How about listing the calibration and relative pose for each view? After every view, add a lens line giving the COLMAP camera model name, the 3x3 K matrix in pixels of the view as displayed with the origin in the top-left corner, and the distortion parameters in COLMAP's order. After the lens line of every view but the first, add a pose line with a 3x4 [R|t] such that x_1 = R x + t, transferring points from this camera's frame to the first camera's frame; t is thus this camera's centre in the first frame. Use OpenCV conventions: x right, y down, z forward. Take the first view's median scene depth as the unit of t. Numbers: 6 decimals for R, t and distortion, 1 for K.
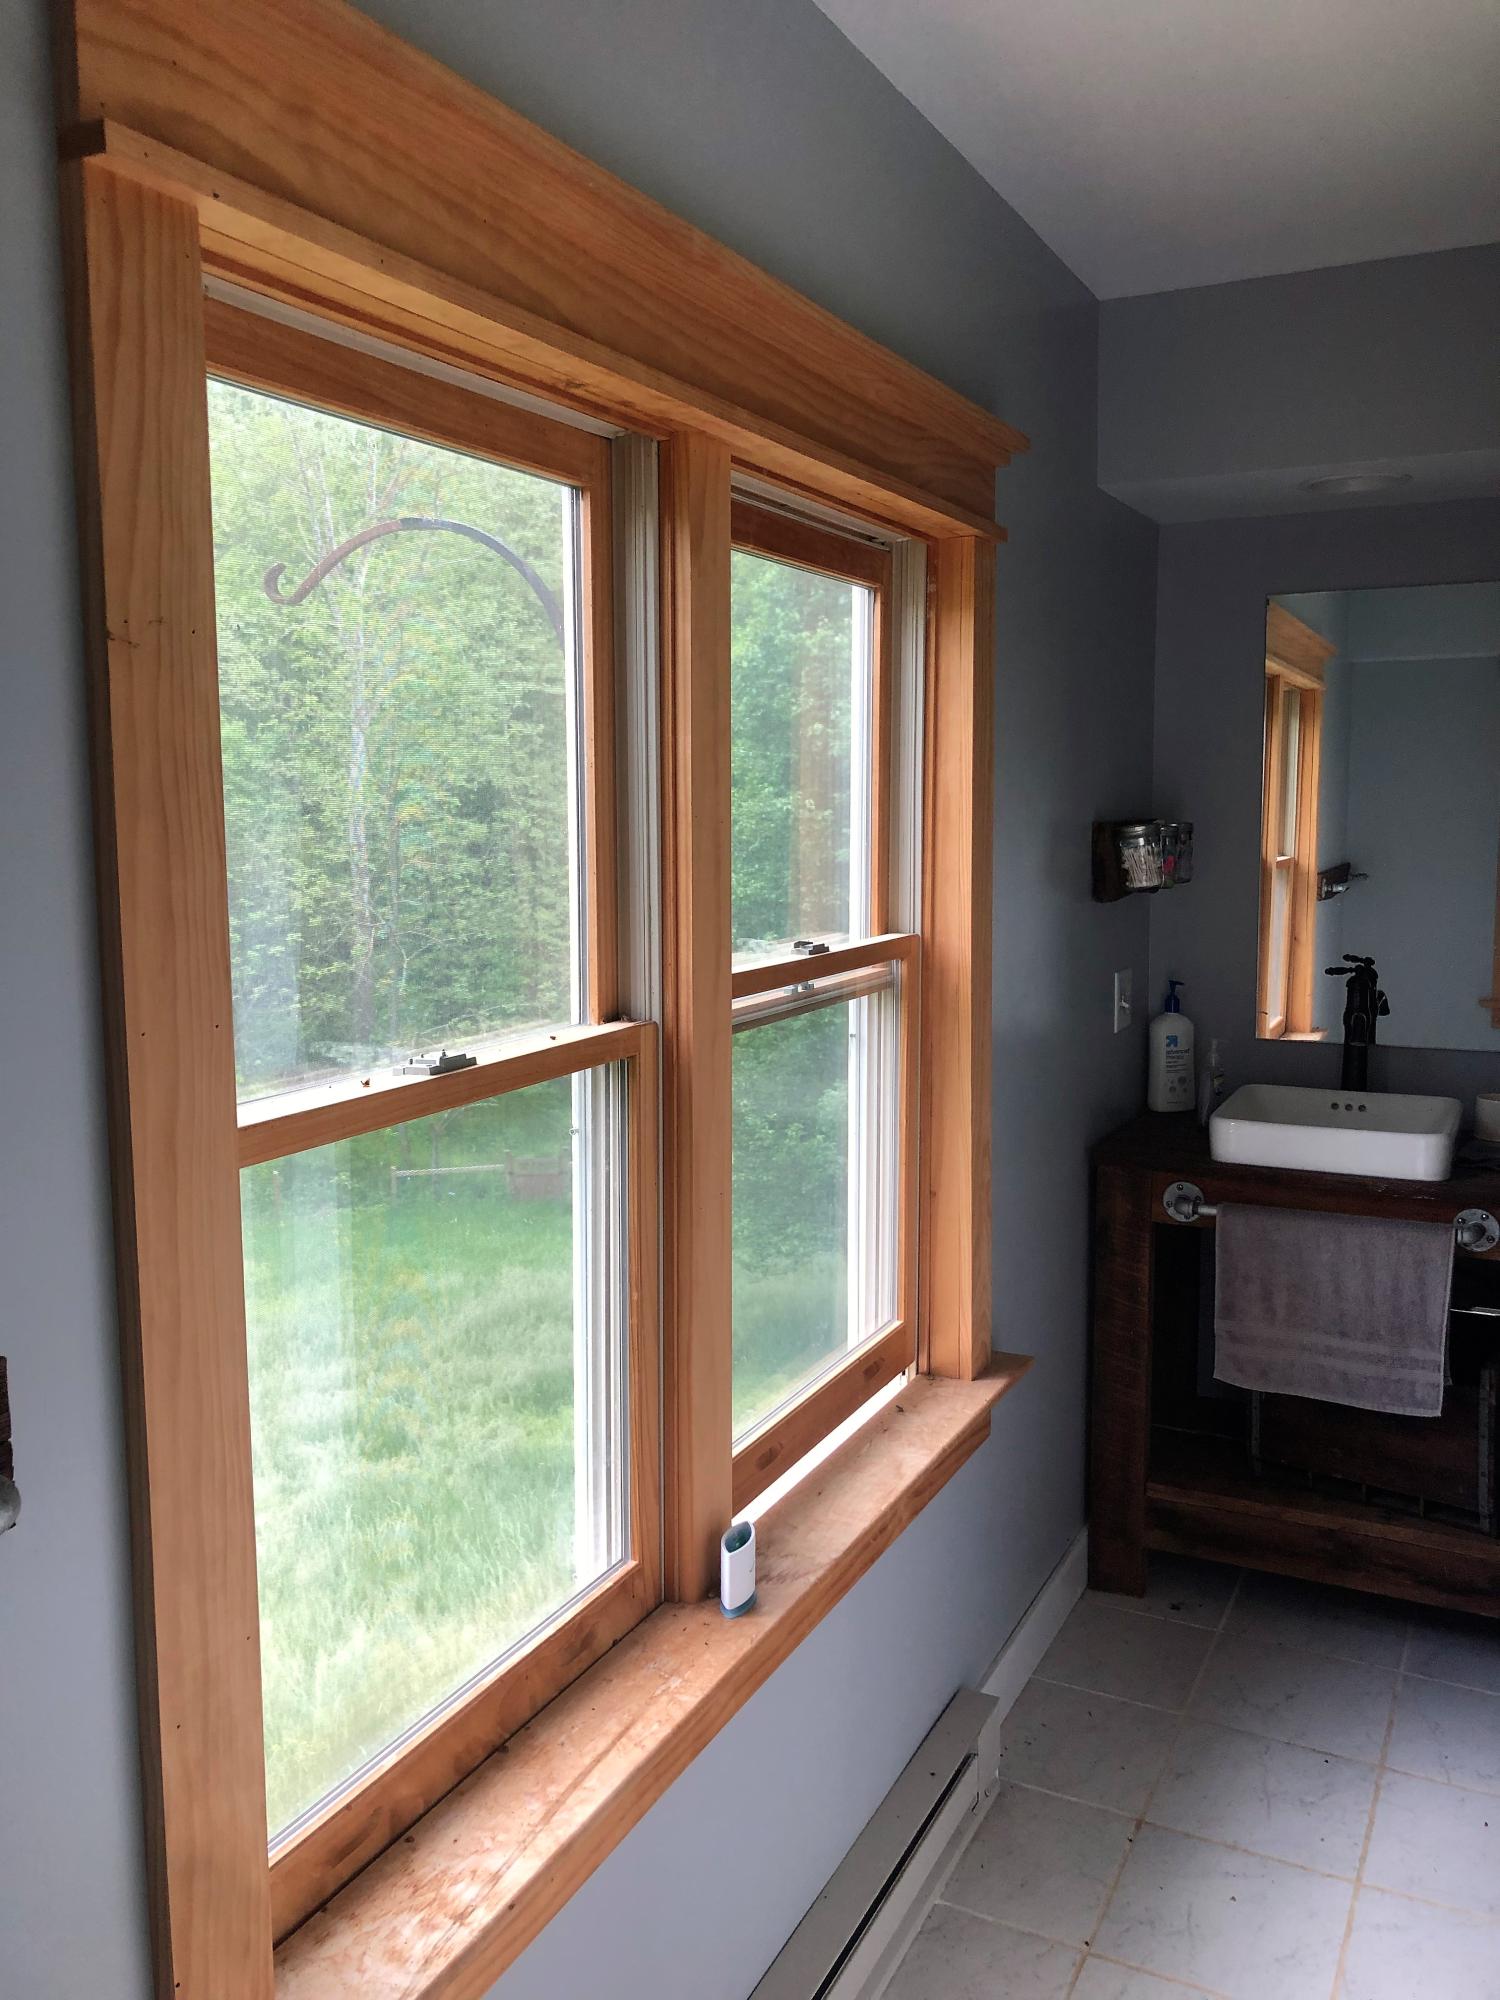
lens RADIAL K [[1633.5, 0, 750.0], [0, 1633.5, 1000.0], [0, 0, 1]] dist [0.043645, -0.058442]
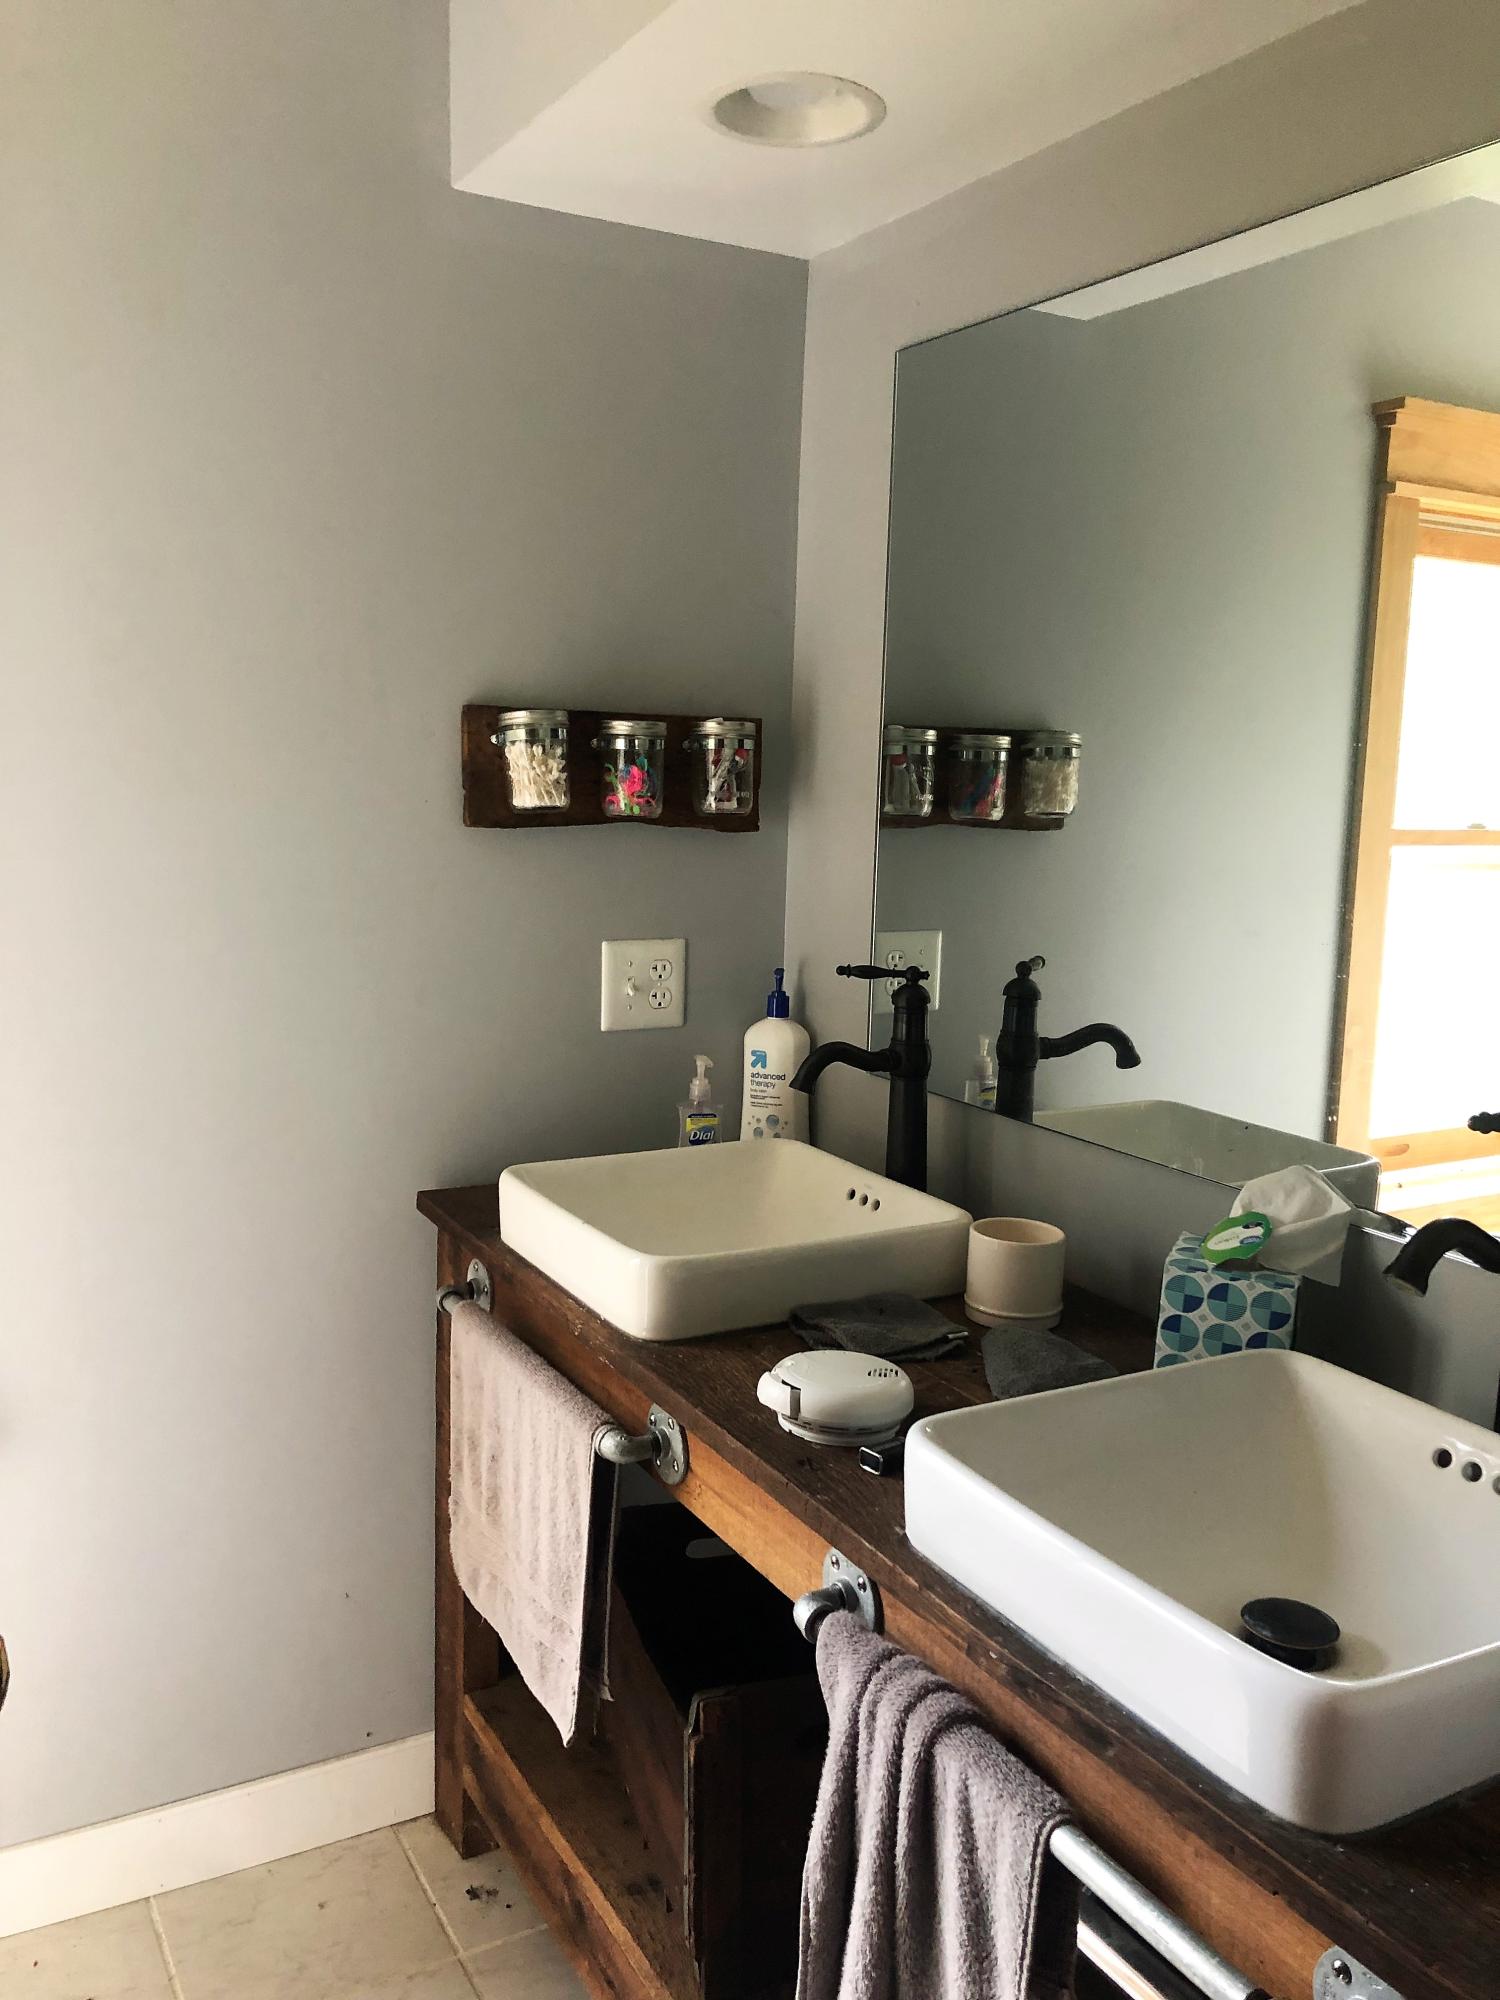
lens RADIAL K [[1633.5, 0, 750.0], [0, 1633.5, 1000.0], [0, 0, 1]] dist [0.043645, -0.058442]
pose [[0.825192, 0.112368, -0.553562, 0.673309], [-0.104225, 0.993476, 0.046299, -0.031071], [0.555153, 0.019490, 0.831520, 0.498277]]
